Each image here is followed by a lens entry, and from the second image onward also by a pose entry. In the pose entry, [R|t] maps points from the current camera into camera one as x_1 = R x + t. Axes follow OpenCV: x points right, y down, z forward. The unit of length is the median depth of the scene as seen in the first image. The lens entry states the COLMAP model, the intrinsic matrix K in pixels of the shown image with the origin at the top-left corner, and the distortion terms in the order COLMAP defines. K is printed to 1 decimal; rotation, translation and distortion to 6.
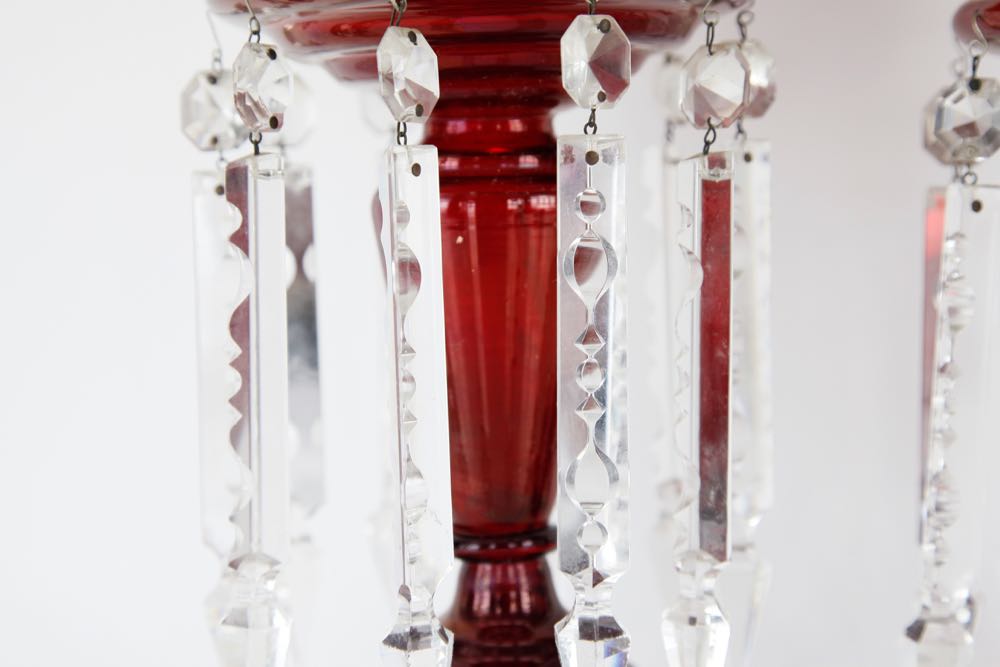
lens RADIAL K [[1823.8, 0, 500.0], [0, 1823.8, 333.5], [0, 0, 1]] dist [0.017261, 0.016575]
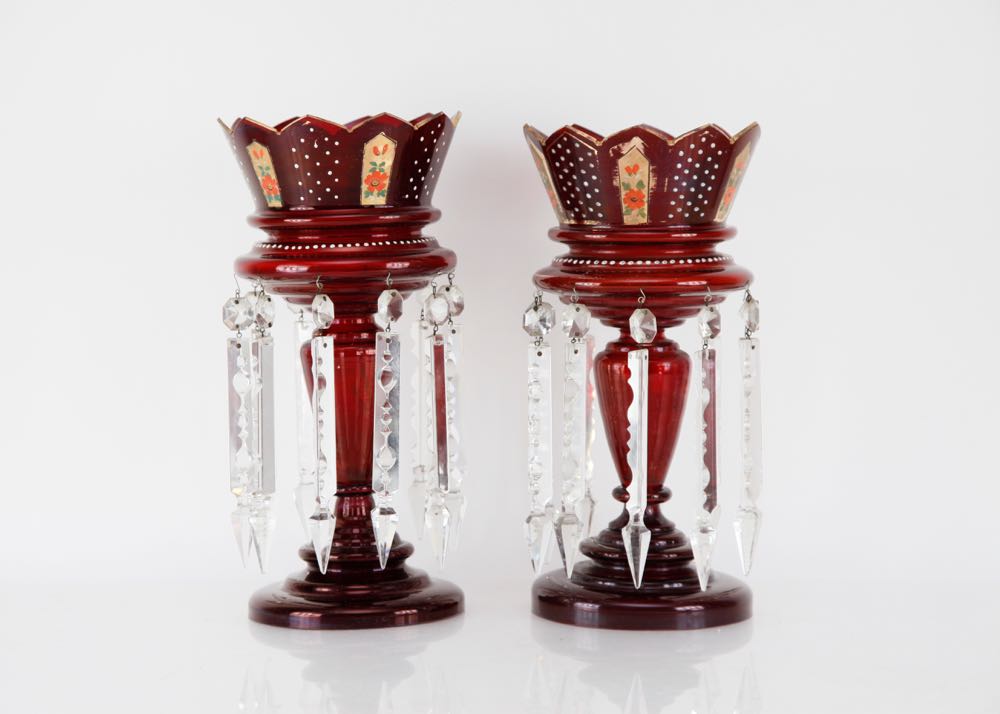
lens RADIAL K [[2775.8, 0, 500.0], [0, 2775.8, 357.0], [0, 0, 1]] dist [0.333064, 0.240769]
pose [[0.996872, -0.001047, 0.079025, -0.102886], [0.001898, 0.999941, -0.010700, -0.023676], [-0.079009, 0.010816, 0.996815, -2.884664]]
